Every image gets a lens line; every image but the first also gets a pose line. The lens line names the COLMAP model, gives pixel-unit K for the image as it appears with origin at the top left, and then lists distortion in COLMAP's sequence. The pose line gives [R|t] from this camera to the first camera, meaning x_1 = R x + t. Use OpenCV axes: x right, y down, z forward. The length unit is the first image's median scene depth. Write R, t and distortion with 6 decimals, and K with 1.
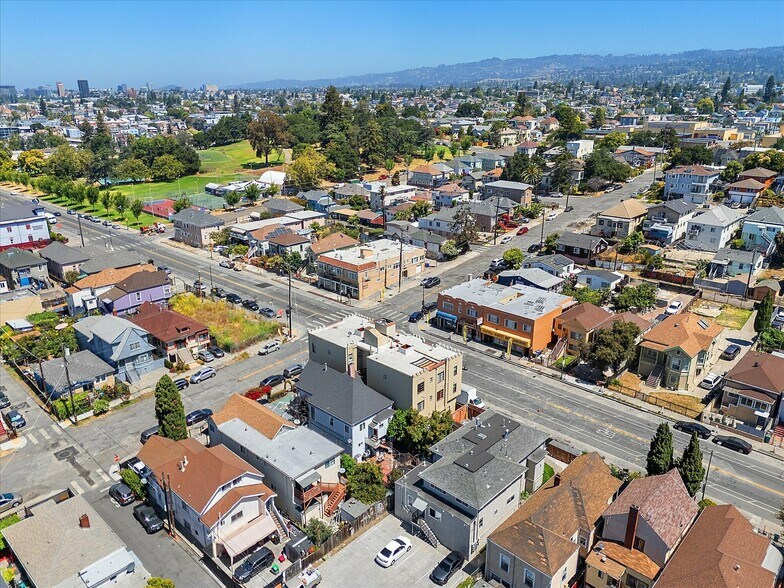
lens RADIAL K [[579.3, 0, 395.7], [0, 579.3, 295.8], [0, 0, 1]] dist [0.063605, -0.054867]
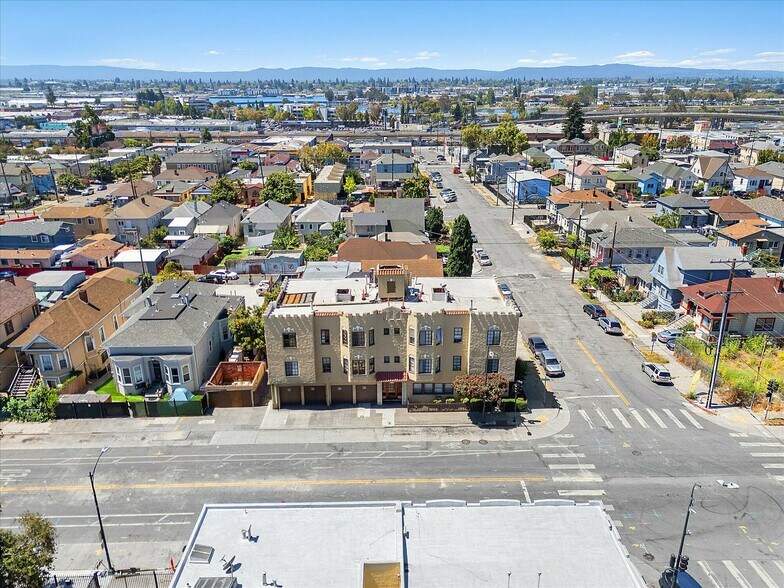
lens RADIAL K [[579.3, 0, 393.2], [0, 579.3, 290.1], [0, 0, 1]] dist [0.063605, -0.054867]
pose [[-0.722370, 0.237348, -0.649498, 0.263462], [-0.226240, 0.806440, 0.546324, -0.187753], [0.653450, 0.541591, -0.528850, 0.908071]]
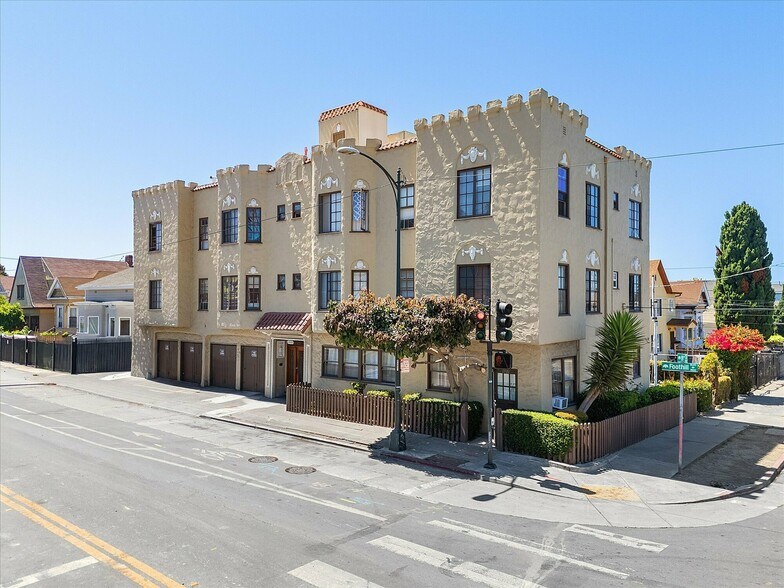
lens RADIAL K [[579.3, 0, 387.5], [0, 579.3, 297.9], [0, 0, 1]] dist [0.063605, -0.054867]
pose [[-0.998966, 0.001418, -0.045436, -0.016515], [-0.013373, 0.946121, 0.323538, 0.024772], [0.043446, 0.323811, -0.945124, 0.889588]]
